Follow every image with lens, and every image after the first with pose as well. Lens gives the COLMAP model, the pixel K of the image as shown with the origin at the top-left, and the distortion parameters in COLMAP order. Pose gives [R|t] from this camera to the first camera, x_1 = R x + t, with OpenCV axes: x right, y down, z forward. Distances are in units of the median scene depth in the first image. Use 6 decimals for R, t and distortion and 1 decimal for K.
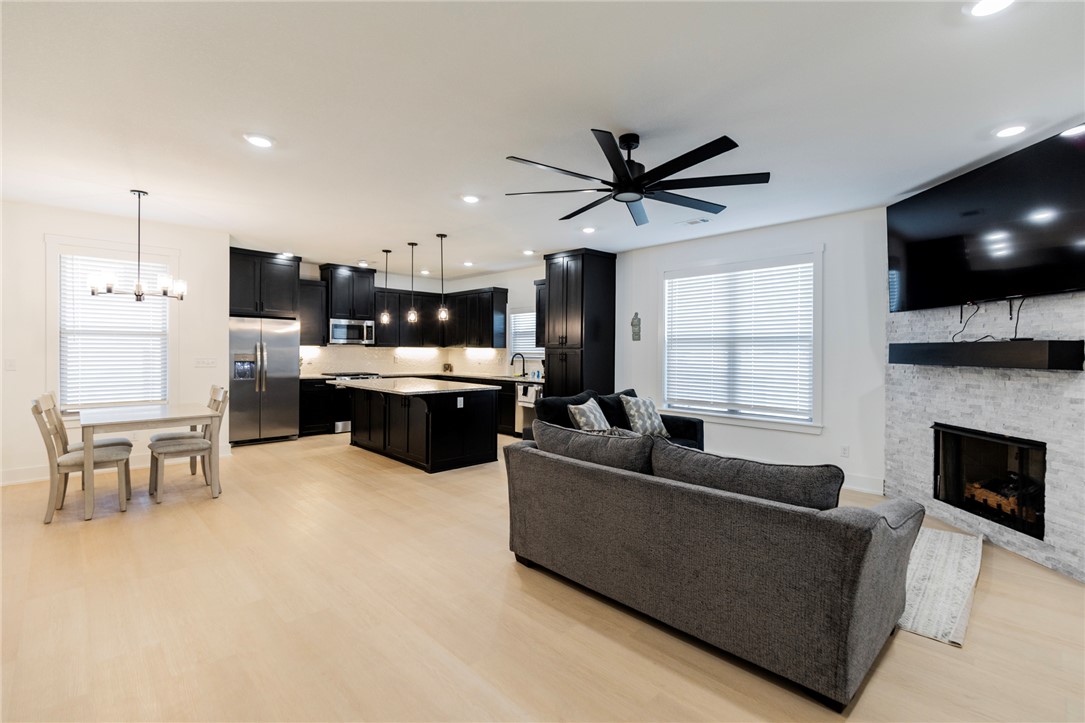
lens RADIAL K [[499.8, 0, 560.5], [0, 499.8, 346.0], [0, 0, 1]] dist [0.001353, 0.002132]
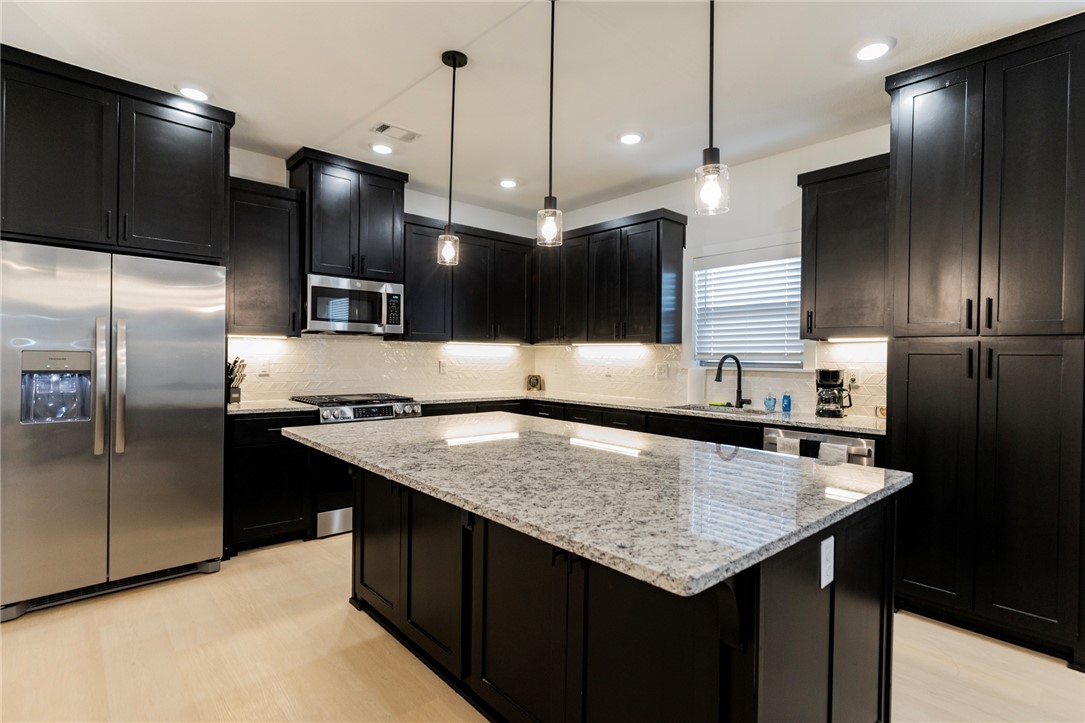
lens RADIAL K [[541.6, 0, 557.2], [0, 541.6, 361.7], [0, 0, 1]] dist [0.000965, 0.000670]
pose [[0.999198, 0.004604, -0.039778, -0.277661], [-0.003921, 0.999844, 0.017239, 0.017090], [0.039851, -0.017069, 0.999060, 0.663862]]
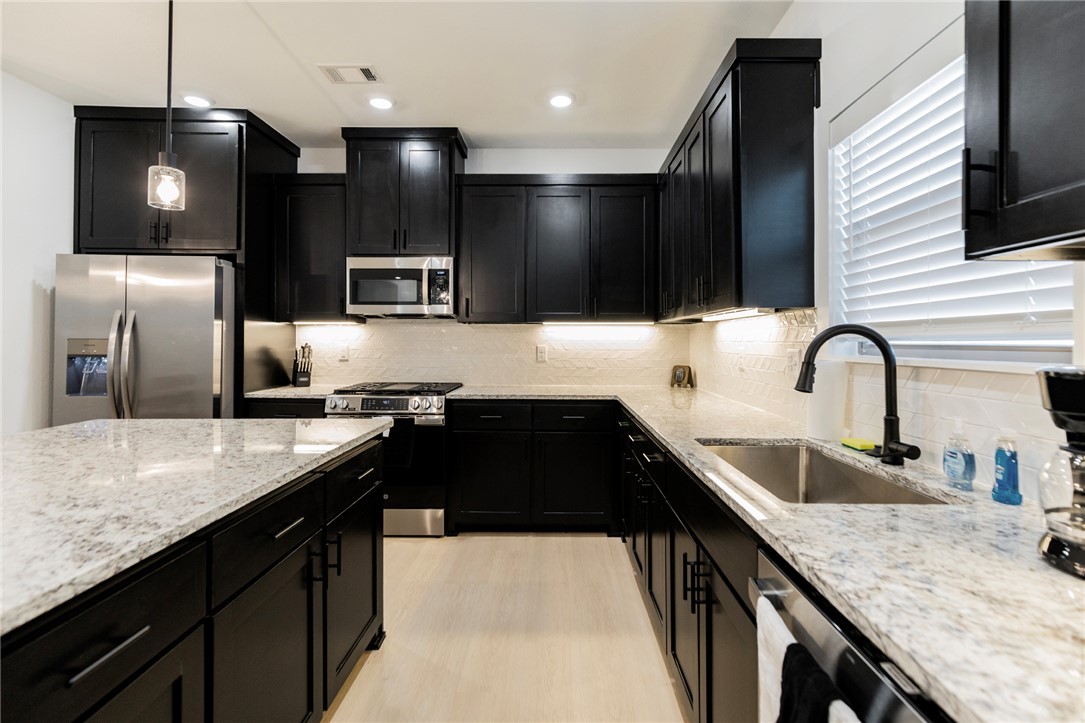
lens RADIAL K [[499.8, 0, 552.9], [0, 499.8, 341.0], [0, 0, 1]] dist [0.001353, 0.002132]
pose [[0.703271, -0.008173, -0.710875, -0.042521], [0.010870, 0.999941, -0.000743, 0.024592], [0.710839, -0.007205, 0.703318, 1.029467]]
